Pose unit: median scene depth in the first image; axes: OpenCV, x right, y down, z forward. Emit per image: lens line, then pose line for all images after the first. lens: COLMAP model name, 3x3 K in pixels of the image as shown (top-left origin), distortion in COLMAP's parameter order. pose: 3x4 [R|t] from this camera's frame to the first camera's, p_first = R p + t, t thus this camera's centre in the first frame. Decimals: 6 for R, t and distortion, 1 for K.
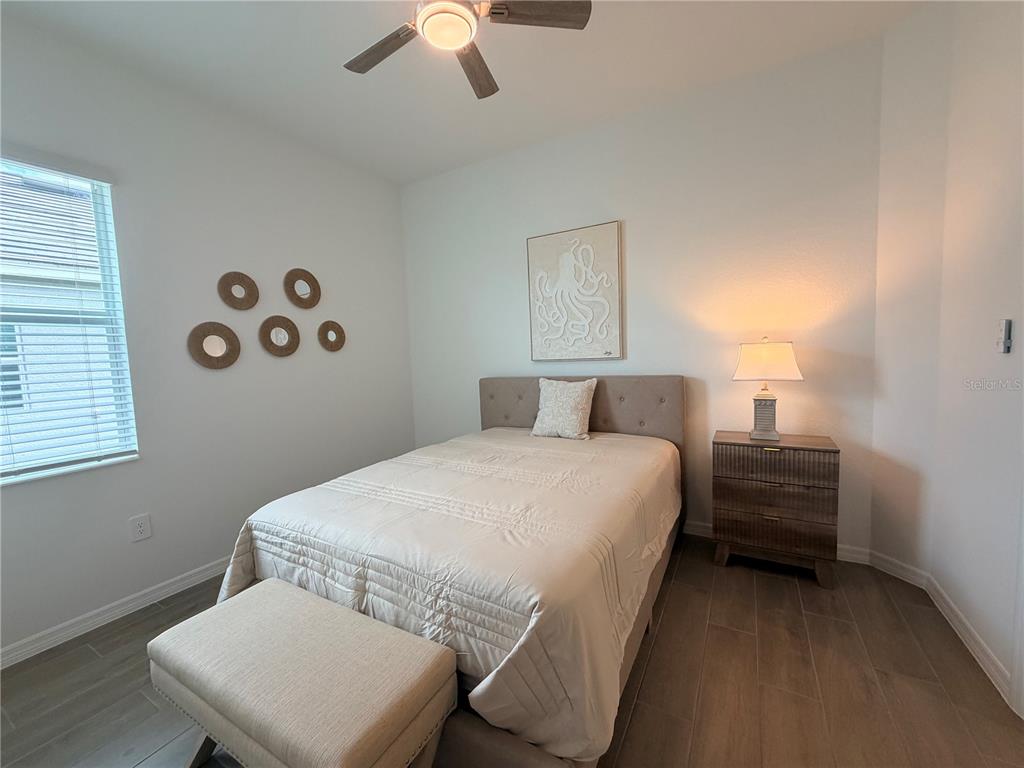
lens RADIAL K [[407.0, 0, 508.1], [0, 407.0, 382.4], [0, 0, 1]] dist [-0.000616, -0.000119]
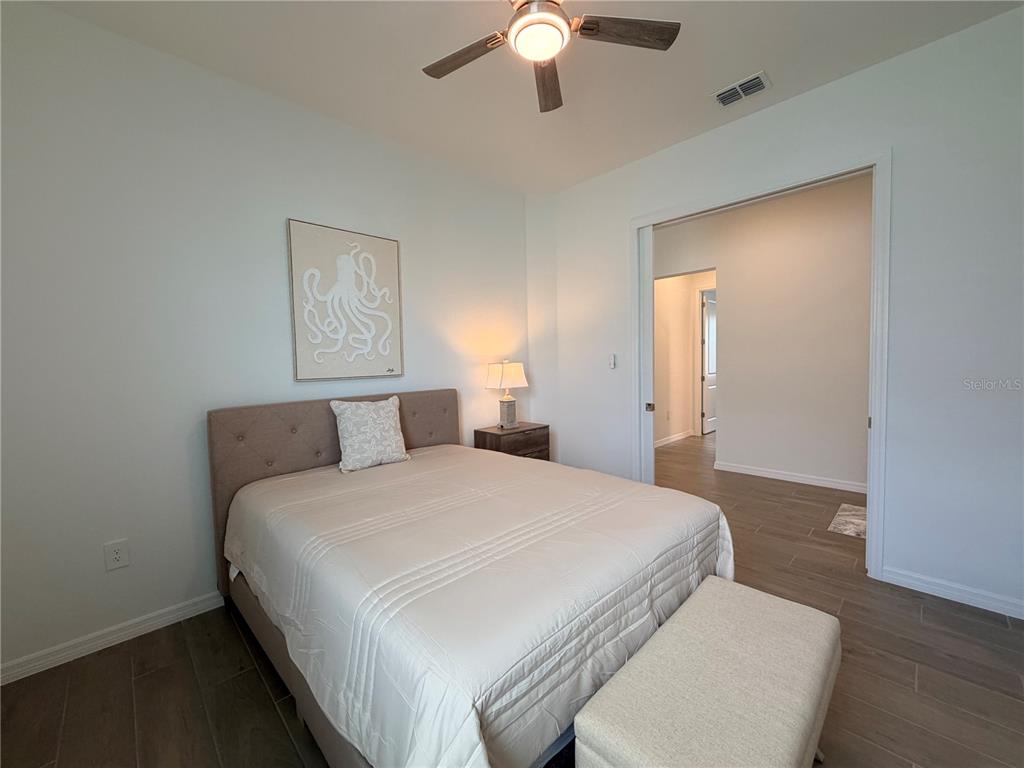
lens RADIAL K [[407.0, 0, 508.1], [0, 407.0, 382.4], [0, 0, 1]] dist [-0.000616, -0.000119]
pose [[0.277628, -0.016146, 0.960553, -0.614677], [0.085770, 0.996283, -0.008043, -0.010945], [-0.956852, 0.084619, 0.277981, 0.460703]]
